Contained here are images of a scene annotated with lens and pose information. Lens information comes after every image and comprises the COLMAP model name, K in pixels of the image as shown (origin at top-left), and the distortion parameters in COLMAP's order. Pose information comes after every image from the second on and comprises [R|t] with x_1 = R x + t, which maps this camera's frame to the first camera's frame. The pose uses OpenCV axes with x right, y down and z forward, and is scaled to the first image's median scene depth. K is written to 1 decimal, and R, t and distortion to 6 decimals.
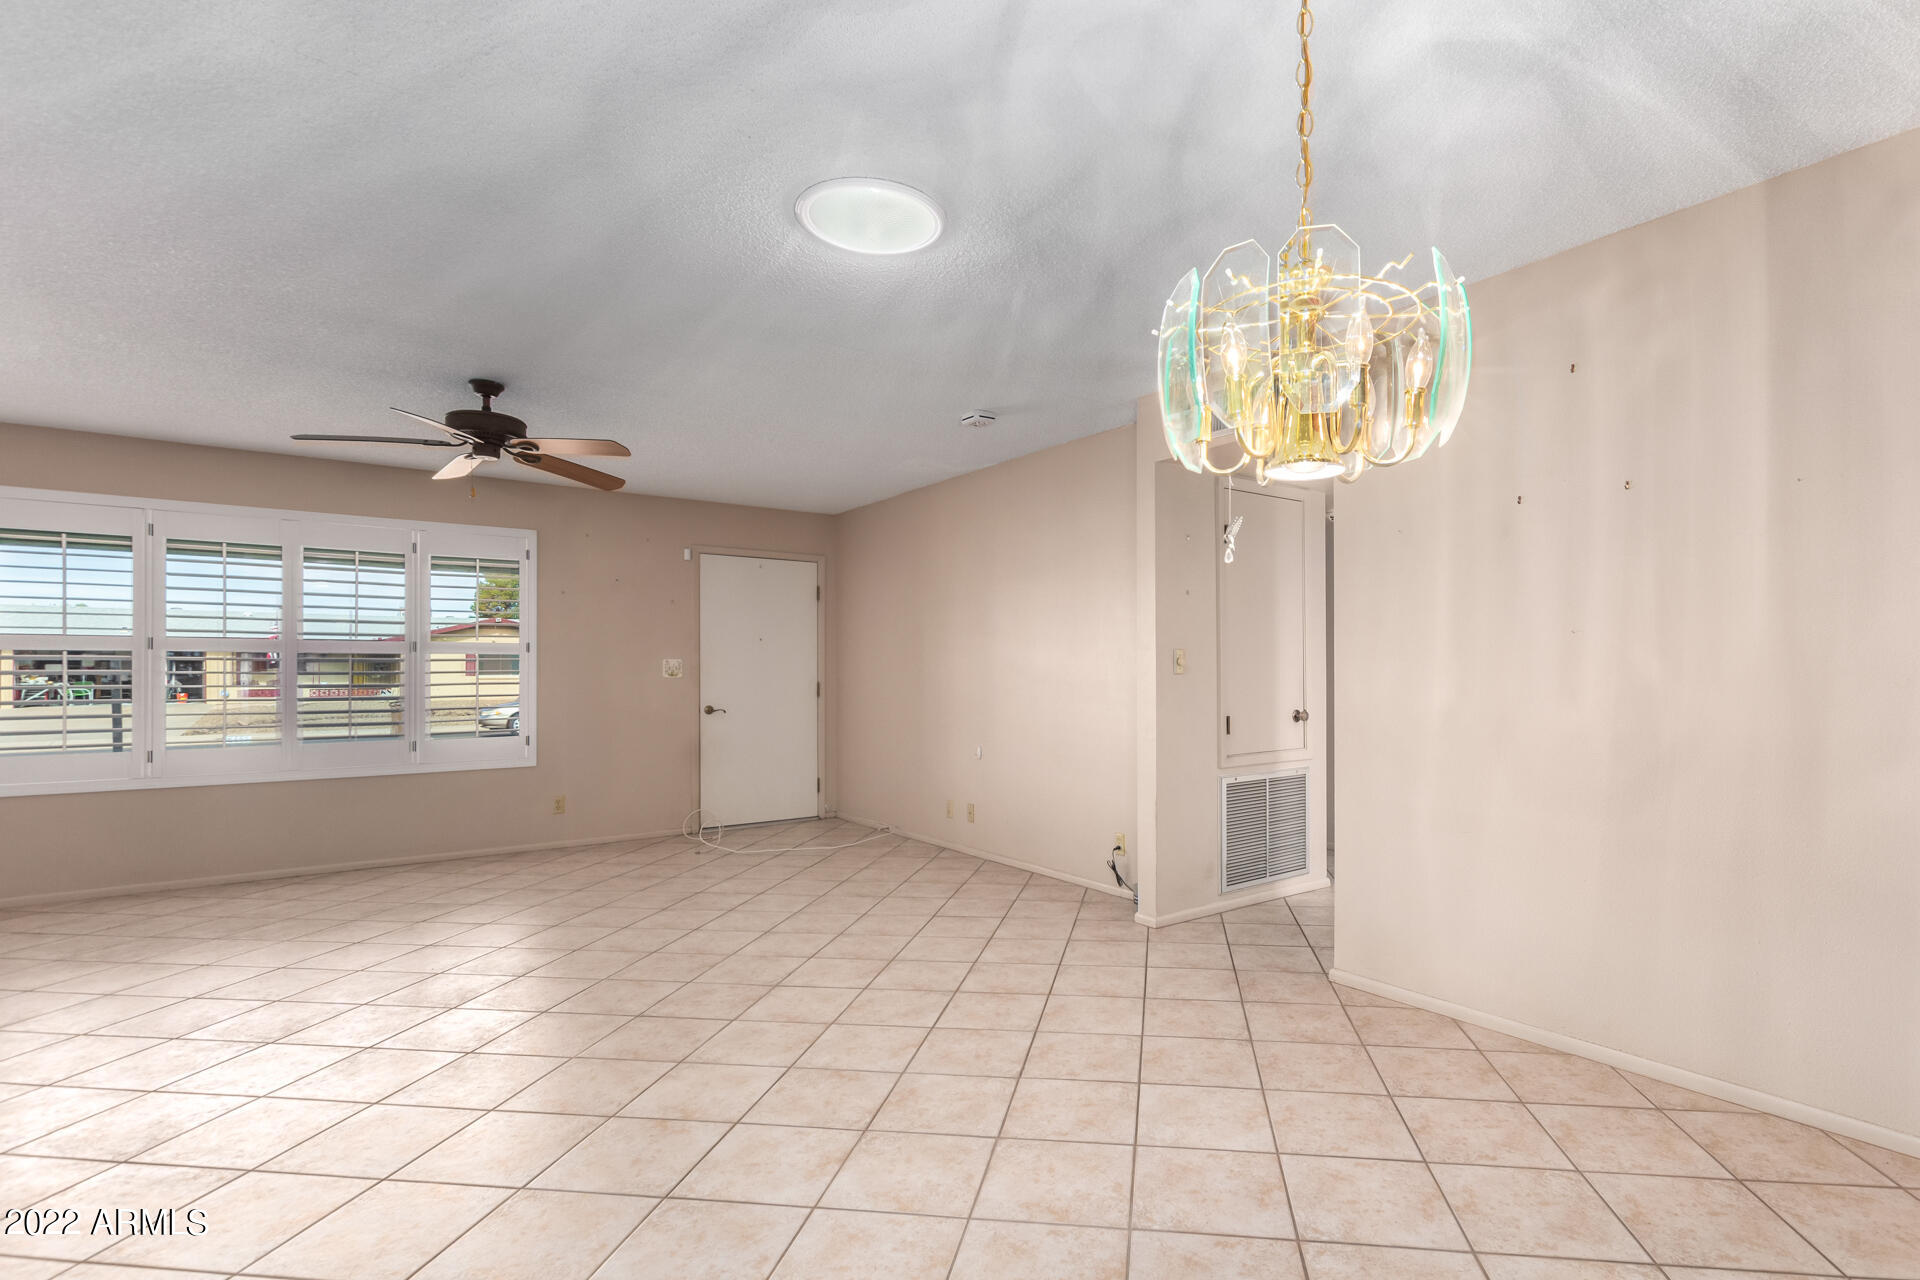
lens RADIAL K [[993.2, 0, 969.4], [0, 993.2, 667.8], [0, 0, 1]] dist [0.002947, 0.000567]
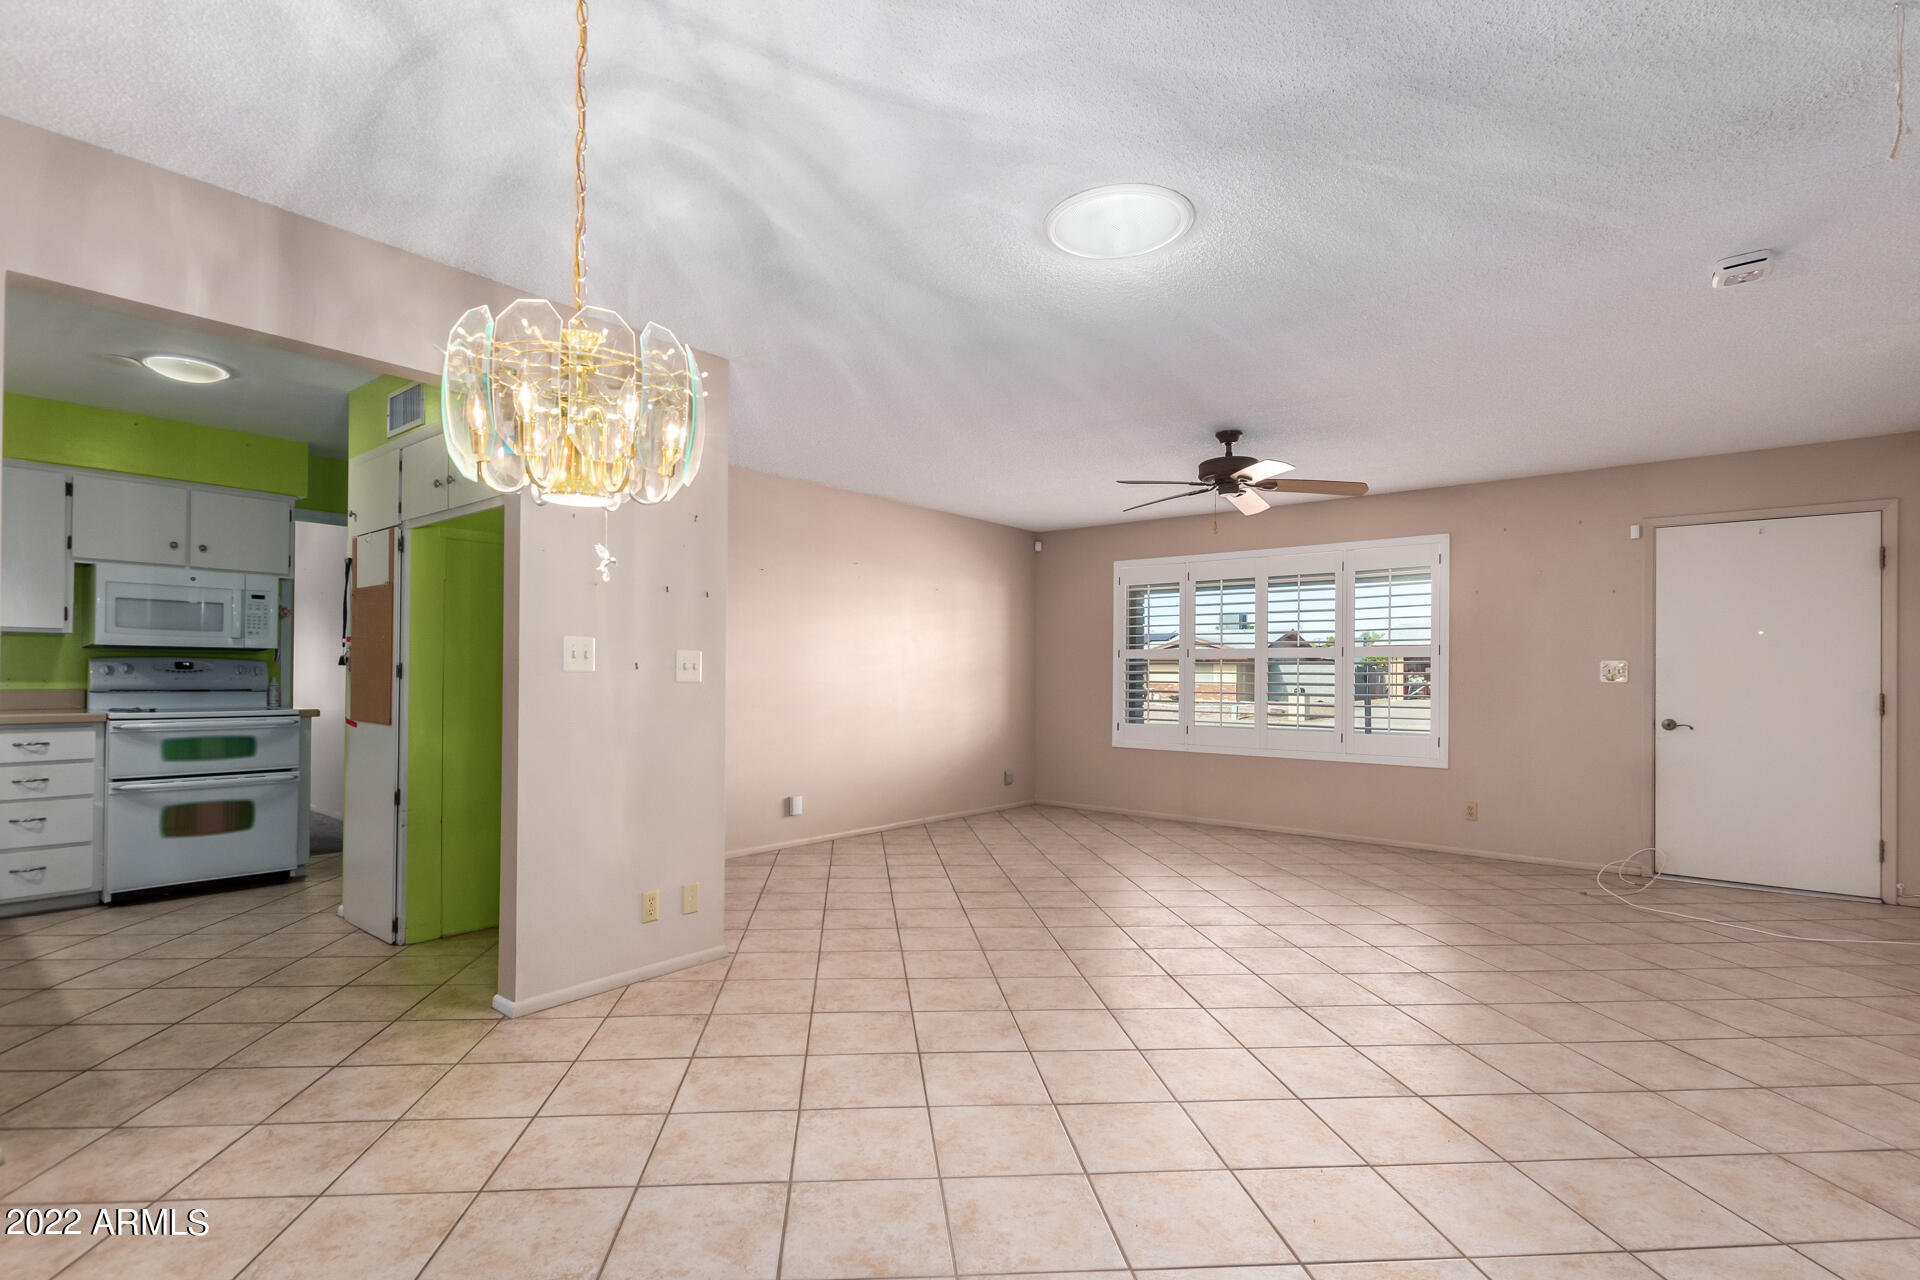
lens RADIAL K [[890.8, 0, 887.3], [0, 890.8, 664.6], [0, 0, 1]] dist [0.004448, -0.000168]
pose [[0.181165, -0.004090, -0.983444, 0.347289], [-0.002574, 0.999986, -0.004633, -0.000180], [0.983449, 0.003371, 0.181152, 0.280772]]
